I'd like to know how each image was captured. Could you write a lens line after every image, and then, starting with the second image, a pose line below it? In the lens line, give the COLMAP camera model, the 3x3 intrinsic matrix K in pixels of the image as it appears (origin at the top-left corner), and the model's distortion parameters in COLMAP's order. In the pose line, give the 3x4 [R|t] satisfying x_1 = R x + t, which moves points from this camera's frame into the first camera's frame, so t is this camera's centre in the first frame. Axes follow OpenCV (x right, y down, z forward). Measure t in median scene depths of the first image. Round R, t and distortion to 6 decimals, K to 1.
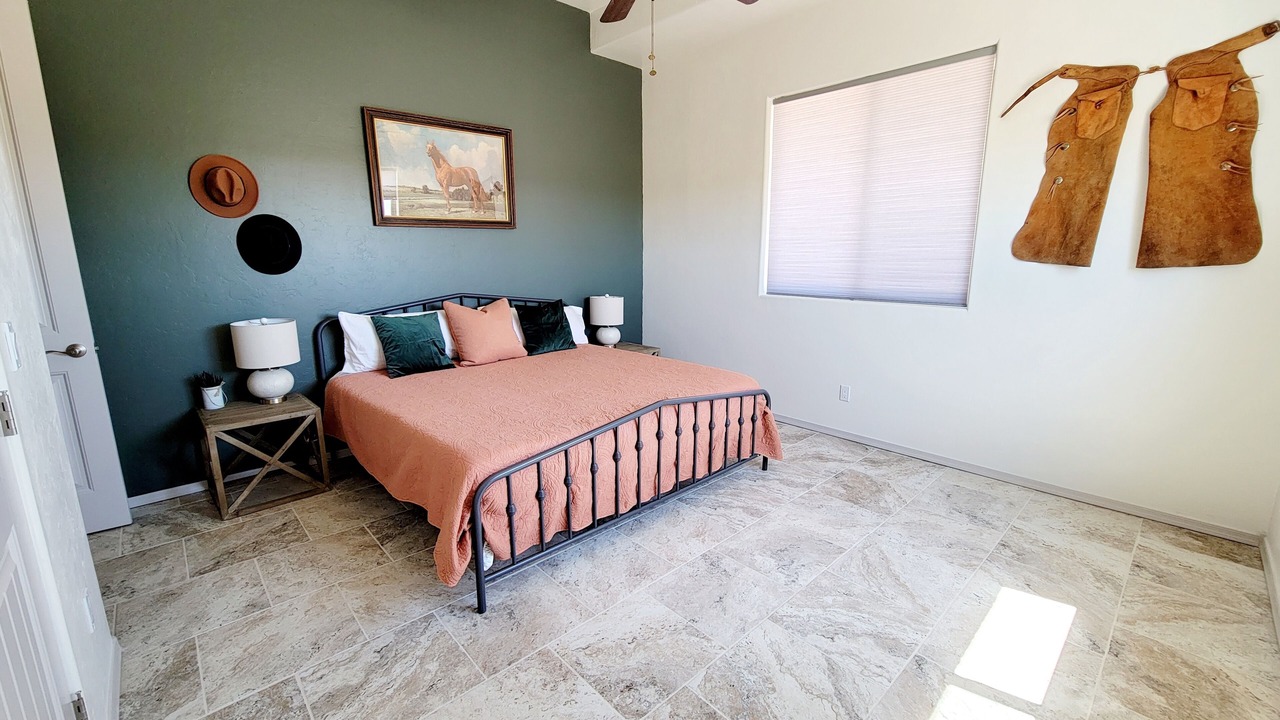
lens RADIAL K [[514.0, 0, 639.9], [0, 514.0, 354.7], [0, 0, 1]] dist [-0.002386, -0.000391]
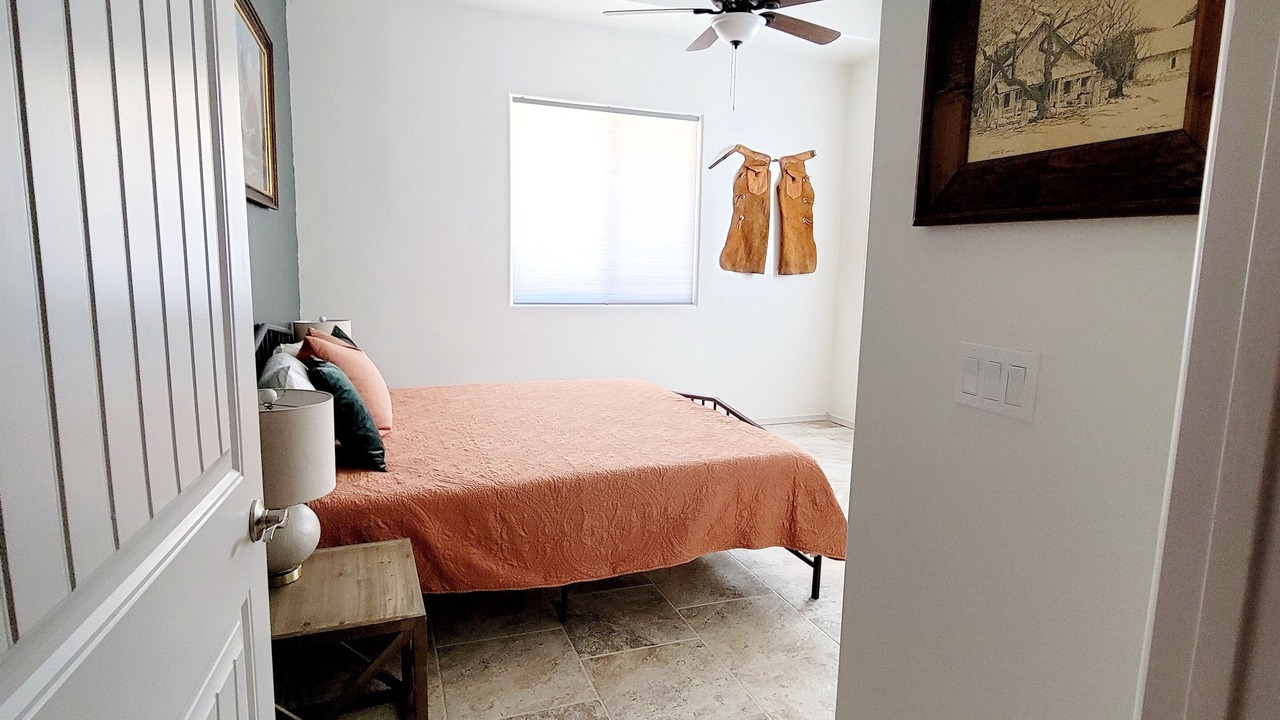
lens RADIAL K [[674.1, 0, 639.7], [0, 674.1, 362.0], [0, 0, 1]] dist [0.004645, 0.000081]
pose [[0.405538, -0.118091, 0.906418, -1.193421], [0.157351, 0.985836, 0.058038, -0.083491], [-0.900433, 0.119090, 0.418375, 0.493459]]
